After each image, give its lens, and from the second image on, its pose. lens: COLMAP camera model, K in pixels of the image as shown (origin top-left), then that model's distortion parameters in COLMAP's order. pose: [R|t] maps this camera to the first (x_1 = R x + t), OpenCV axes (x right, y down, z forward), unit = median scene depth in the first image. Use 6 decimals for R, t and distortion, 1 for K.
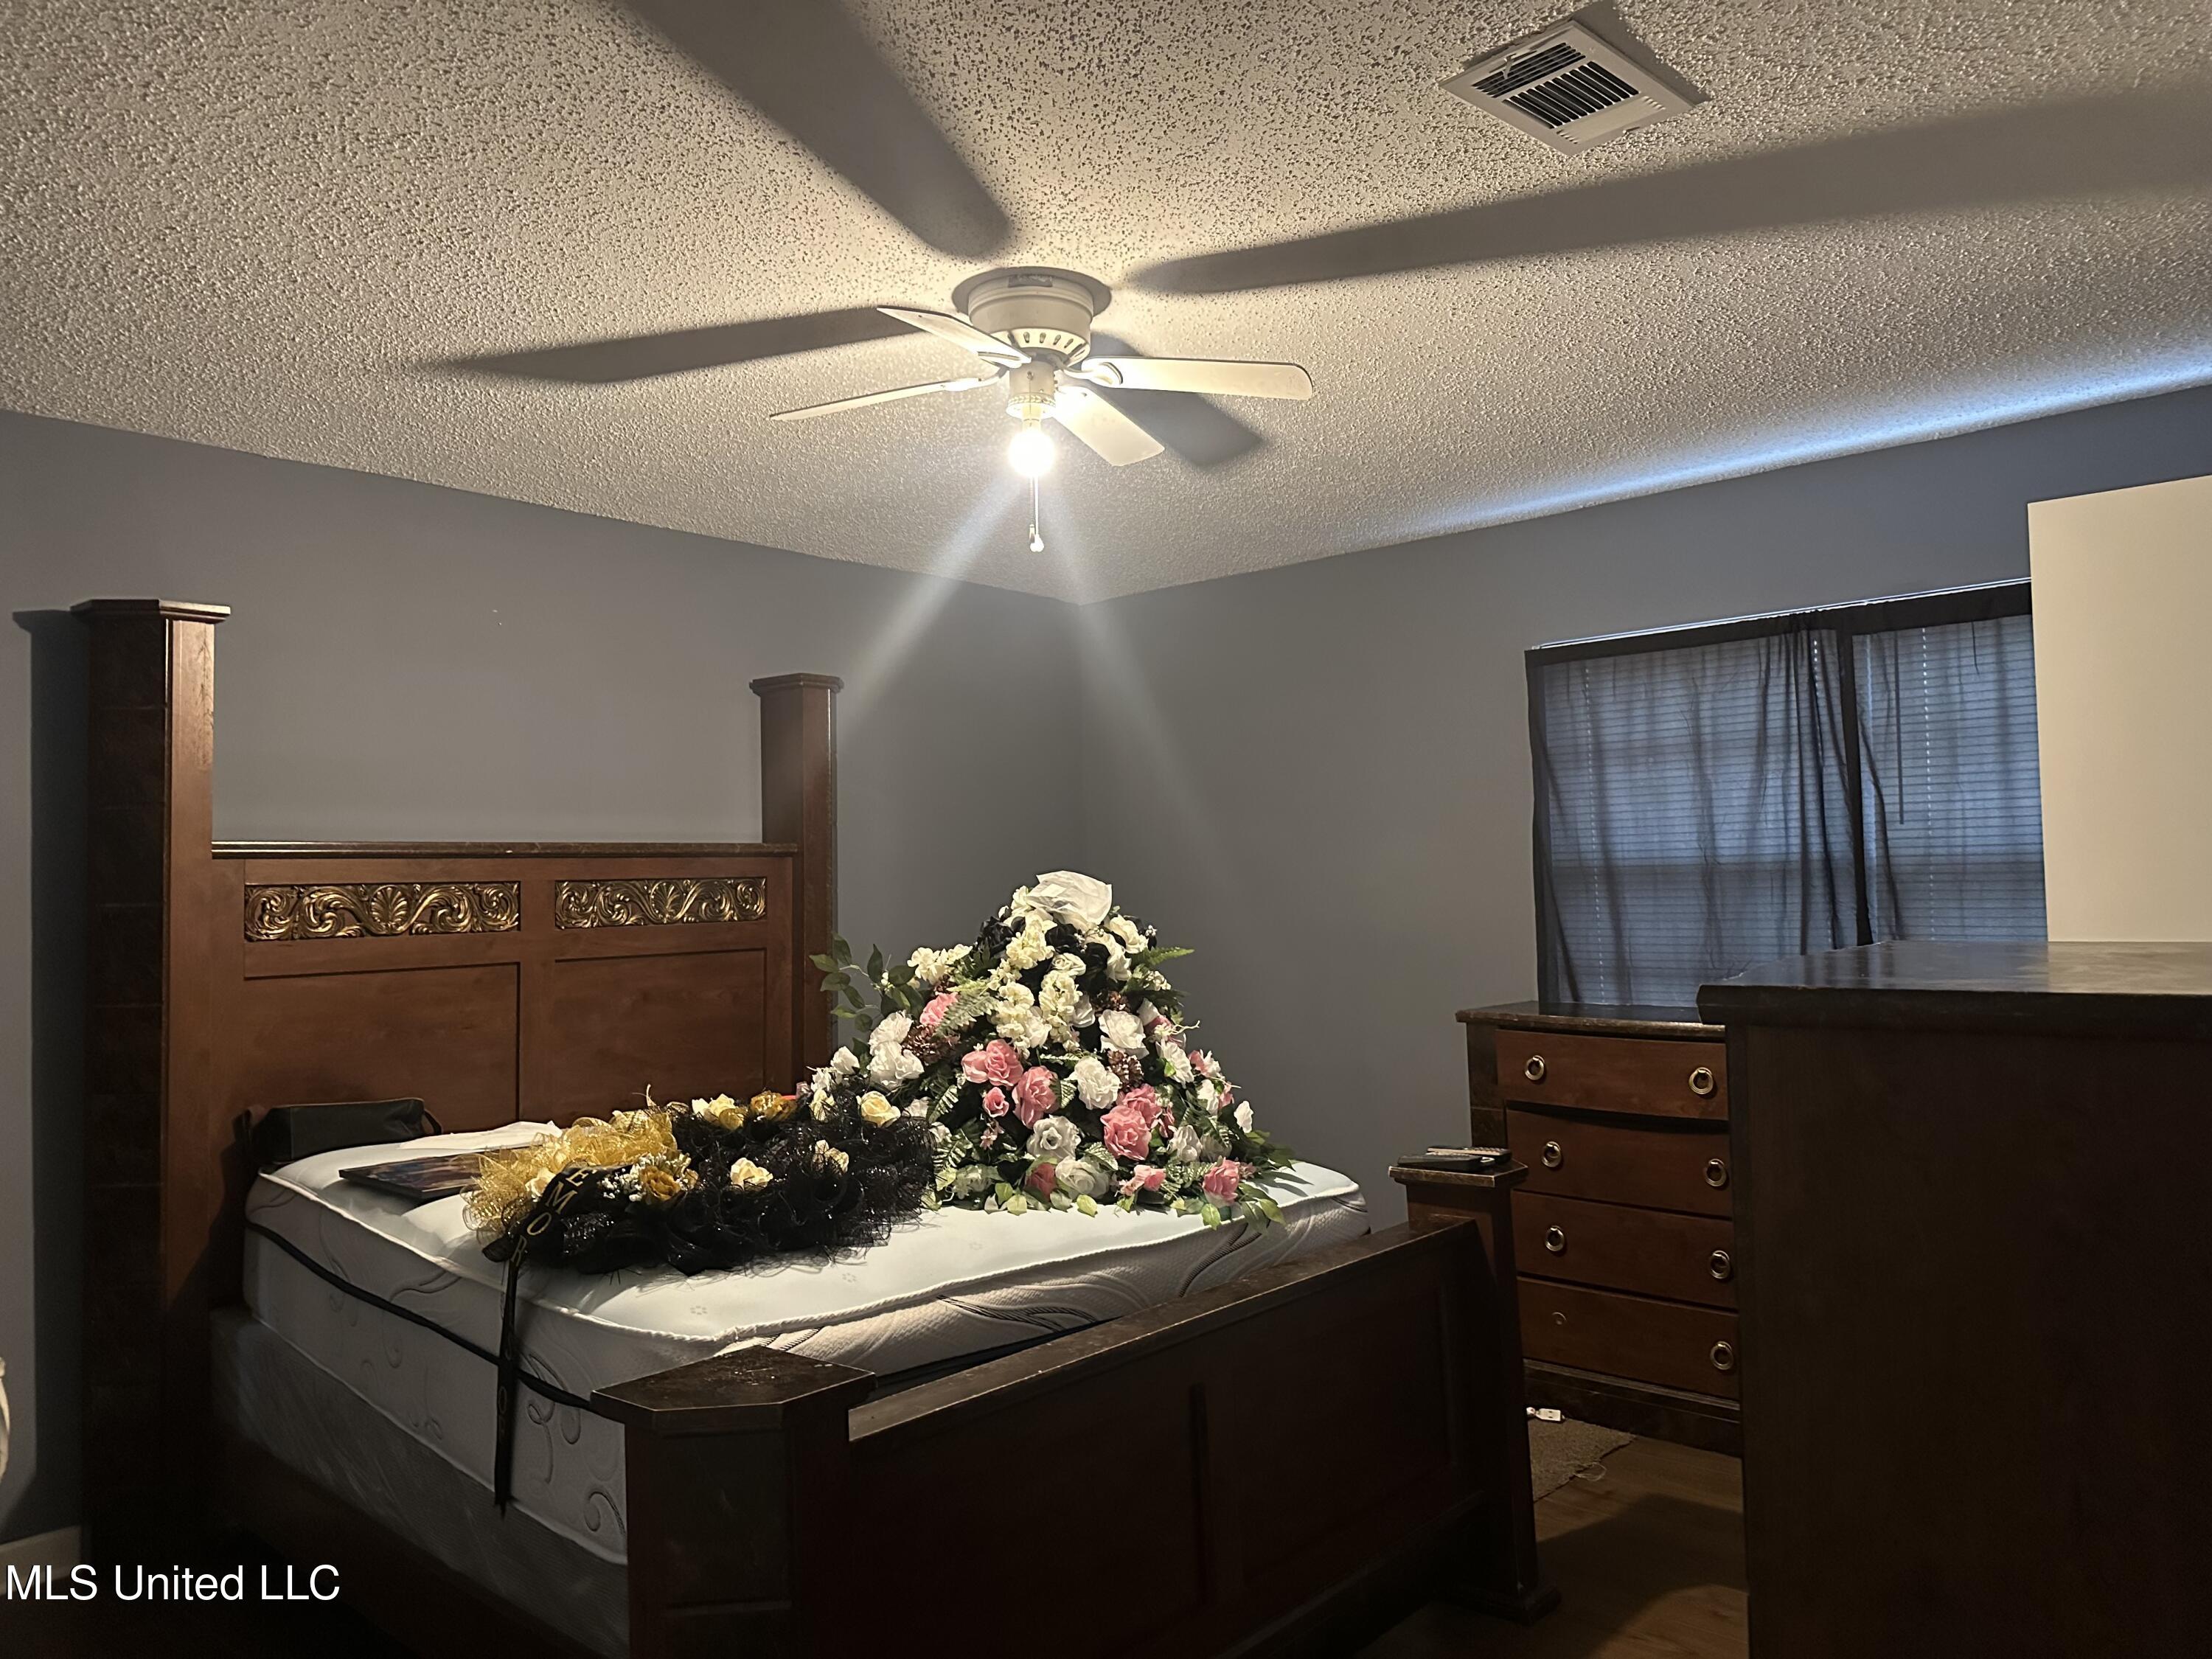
lens RADIAL K [[1516.0, 0, 1099.1], [0, 1516.0, 811.6], [0, 0, 1]] dist [0.072028, -0.092093]
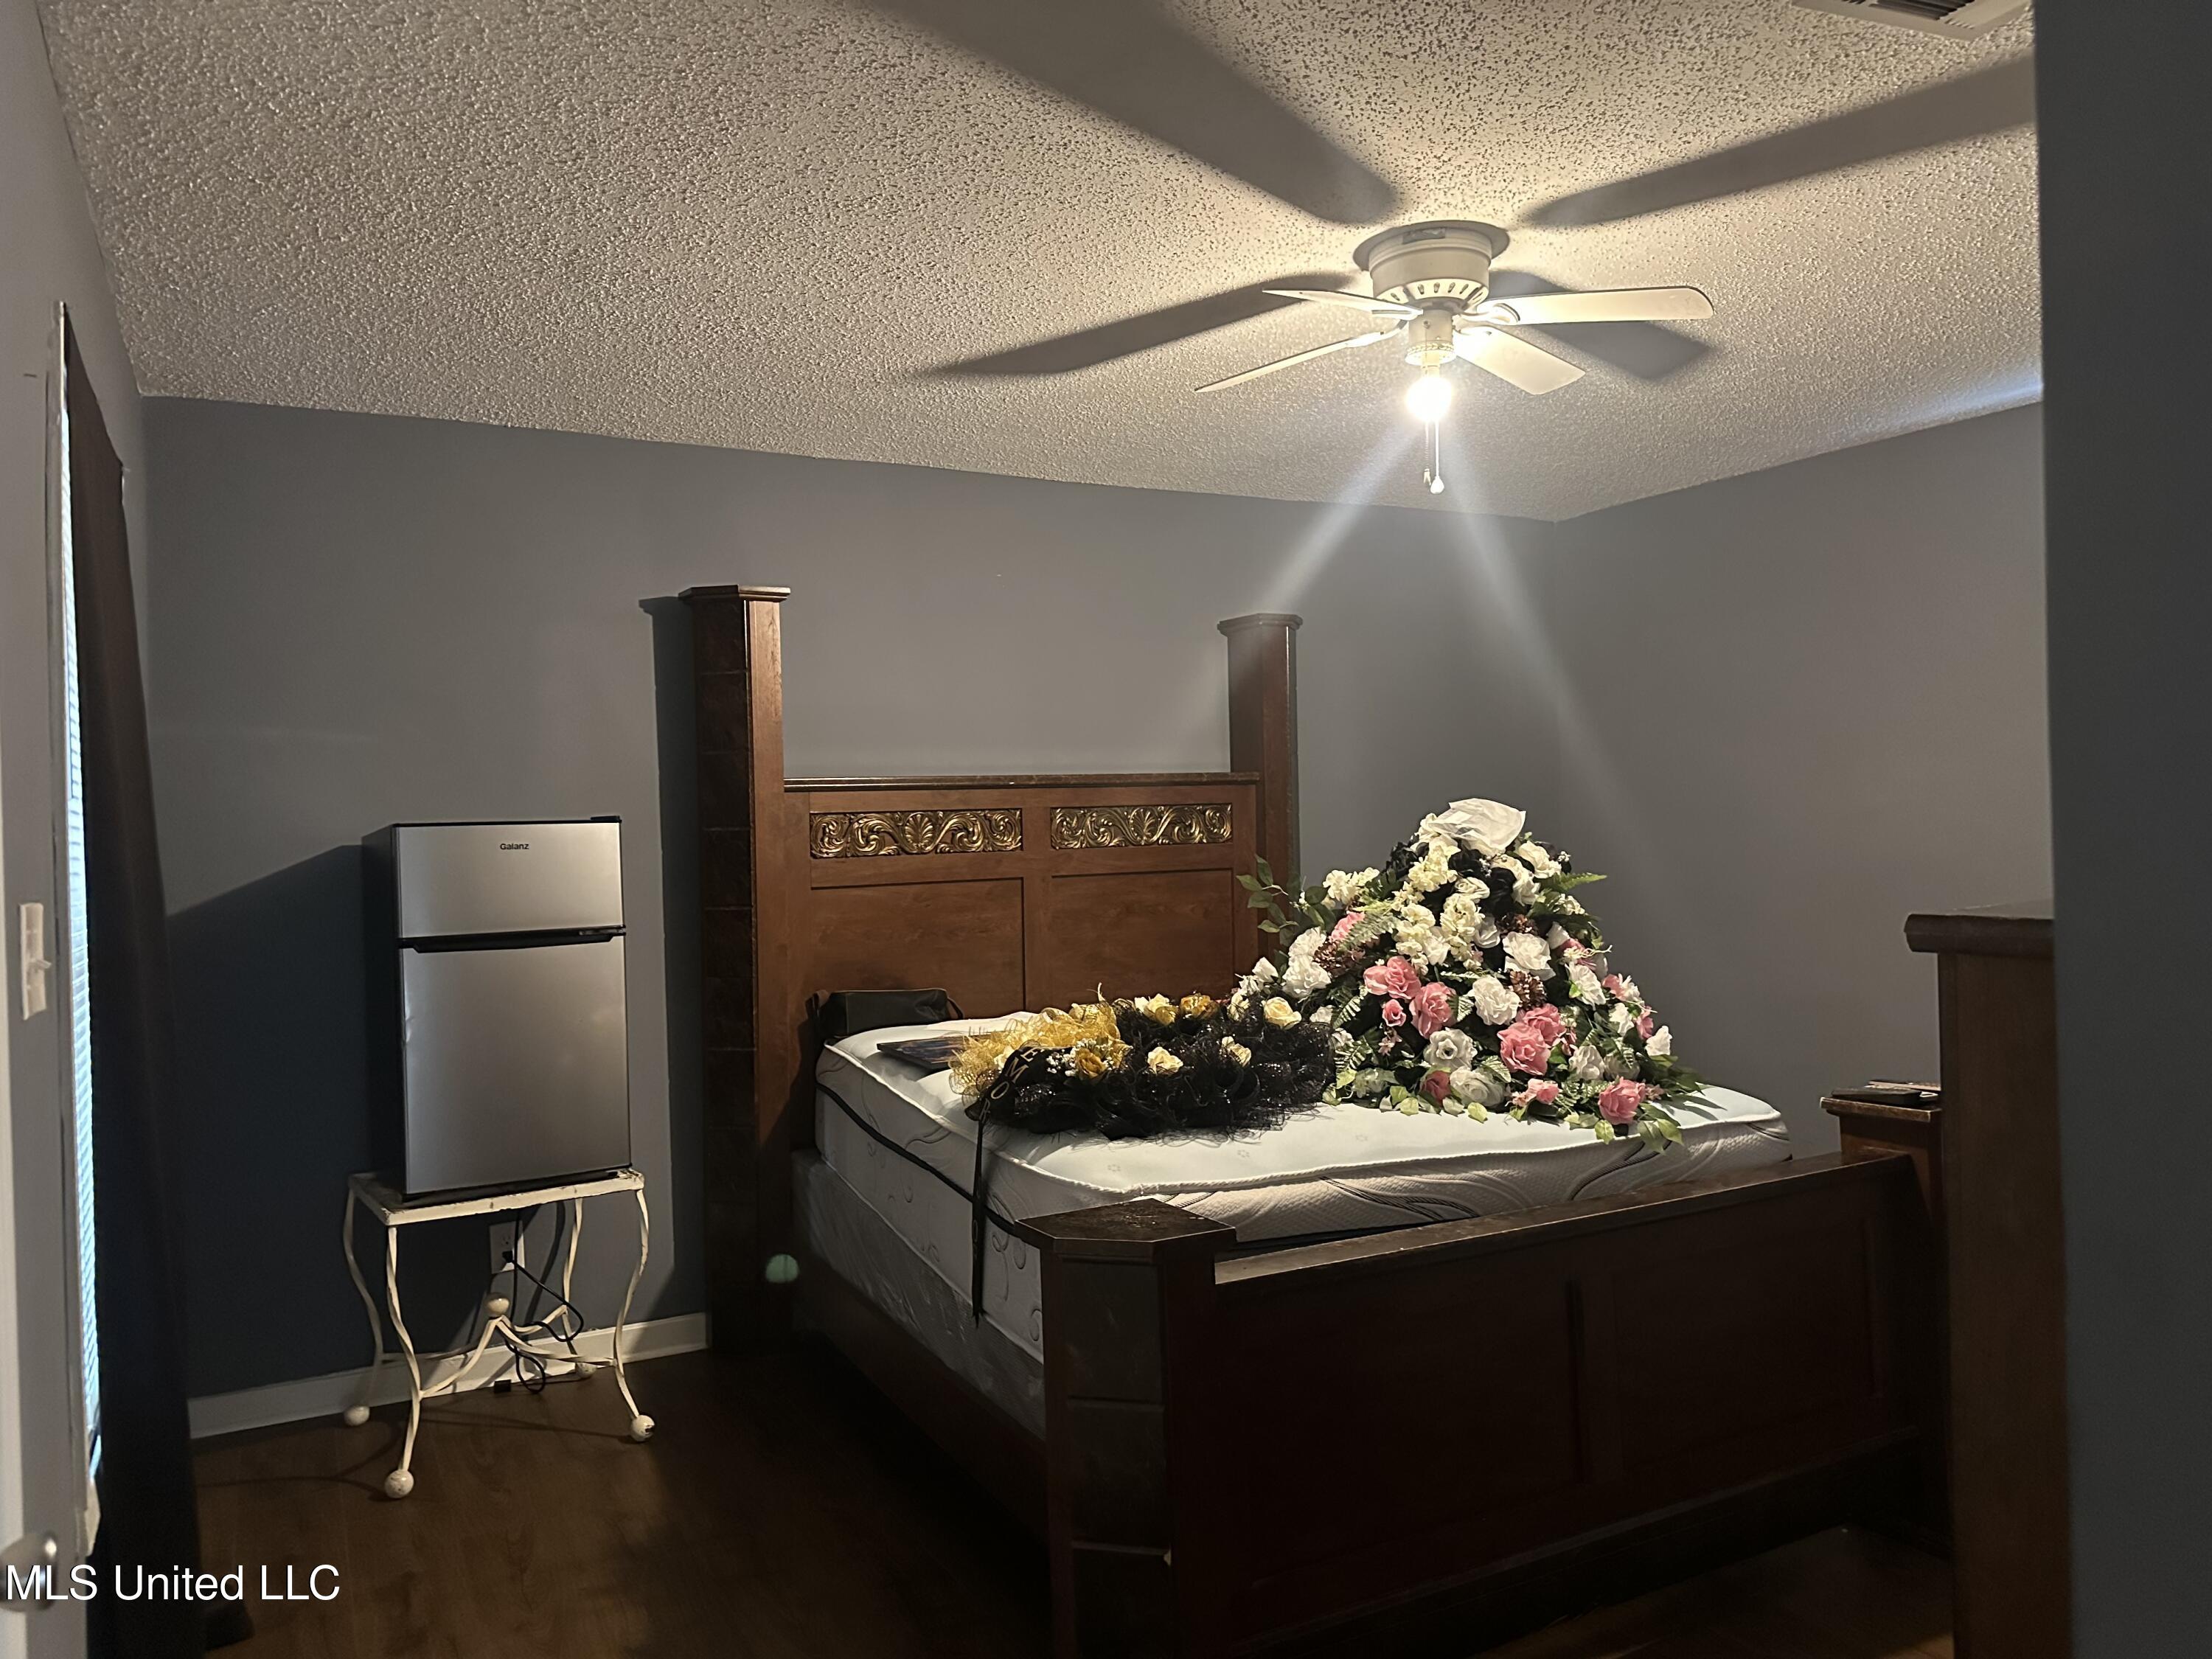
lens RADIAL K [[1516.0, 0, 1101.0], [0, 1516.0, 818.7], [0, 0, 1]] dist [0.072028, -0.092093]
pose [[0.939079, -0.001027, -0.343700, 0.104320], [0.020234, 0.998426, 0.052300, -0.007906], [0.343105, -0.056068, 0.937622, -0.079216]]
